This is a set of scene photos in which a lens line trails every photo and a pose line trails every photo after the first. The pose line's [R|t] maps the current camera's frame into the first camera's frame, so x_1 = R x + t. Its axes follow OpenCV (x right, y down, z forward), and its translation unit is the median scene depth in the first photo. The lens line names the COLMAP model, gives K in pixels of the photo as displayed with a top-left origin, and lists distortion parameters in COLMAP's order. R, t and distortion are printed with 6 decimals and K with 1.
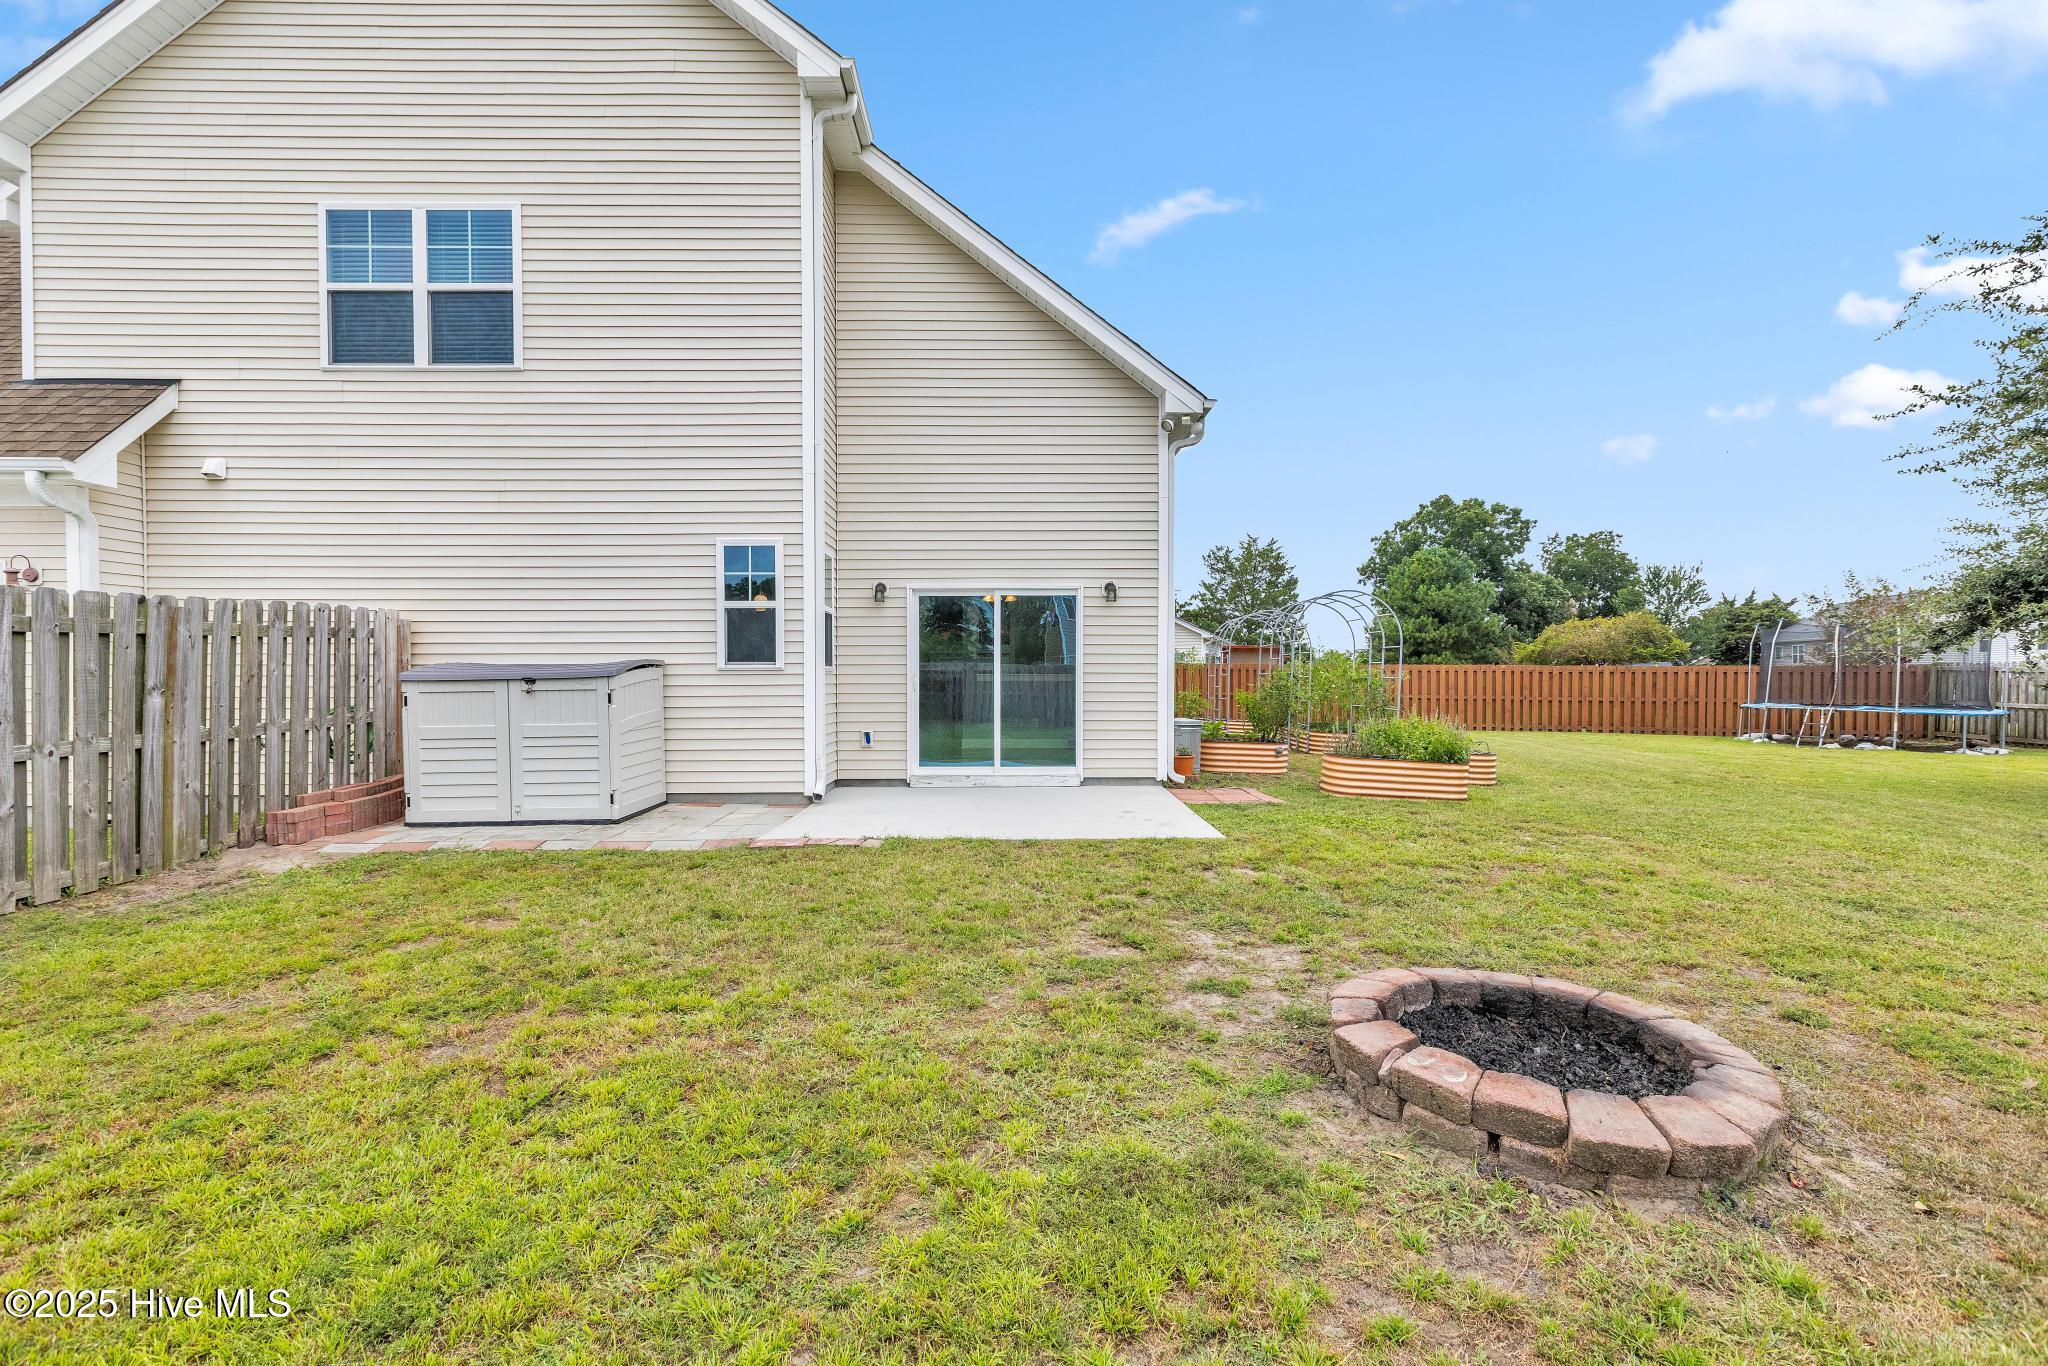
lens RADIAL K [[928.6, 0, 1018.0], [0, 928.6, 684.7], [0, 0, 1]] dist [-0.000460, 0.000404]
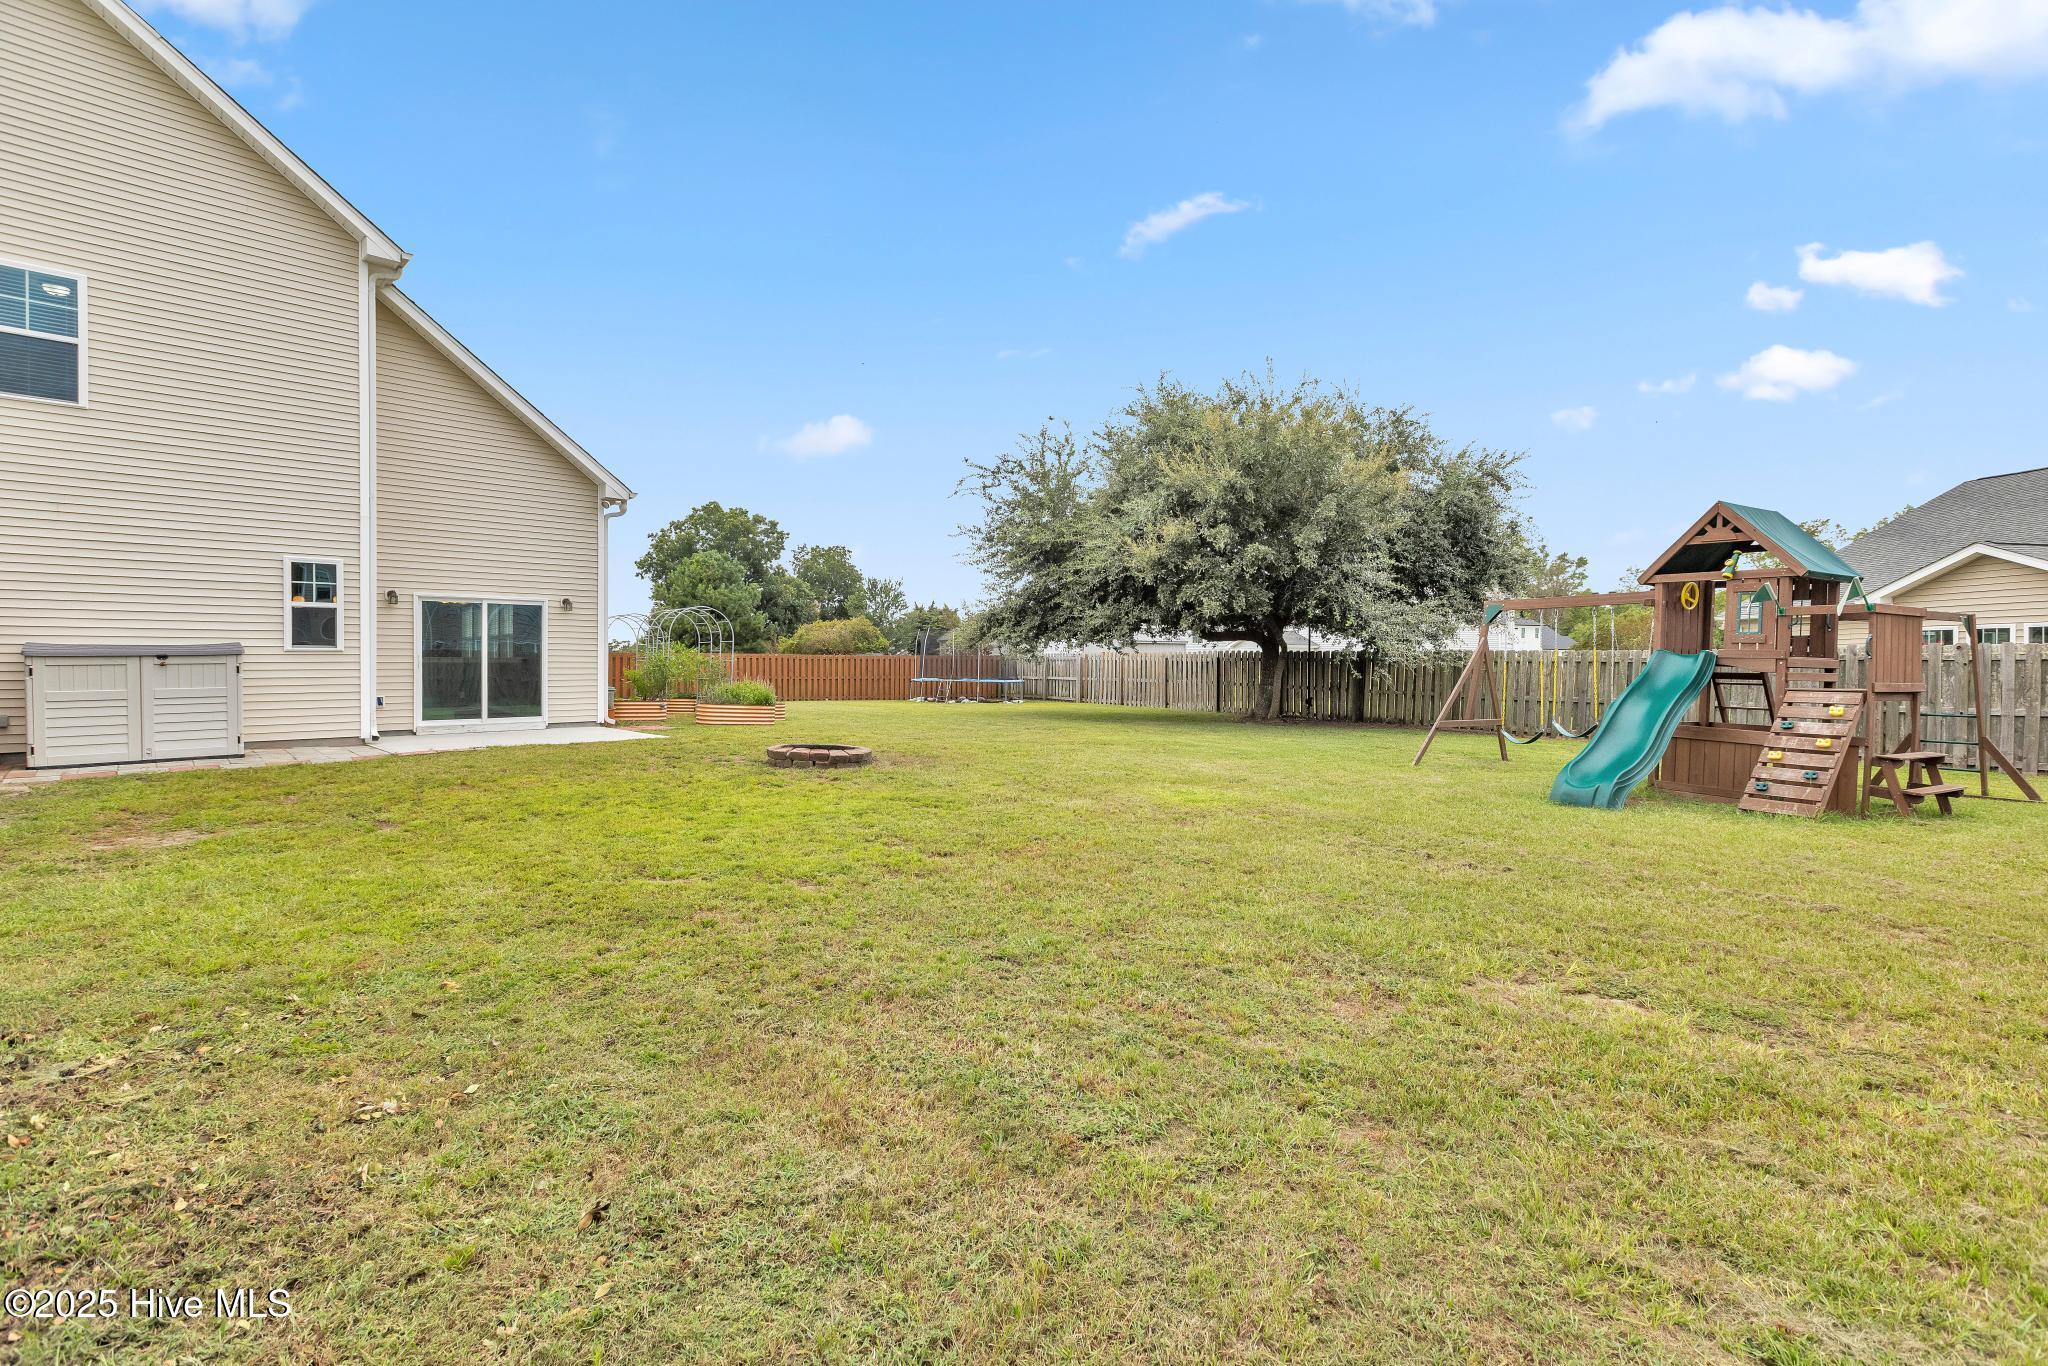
lens RADIAL K [[928.6, 0, 1015.6], [0, 928.6, 687.8], [0, 0, 1]] dist [-0.000460, 0.000404]
pose [[0.731803, -0.017057, 0.681302, -0.167061], [0.007378, 0.999826, 0.017107, 0.008339], [-0.681476, -0.007493, 0.731802, -0.269294]]
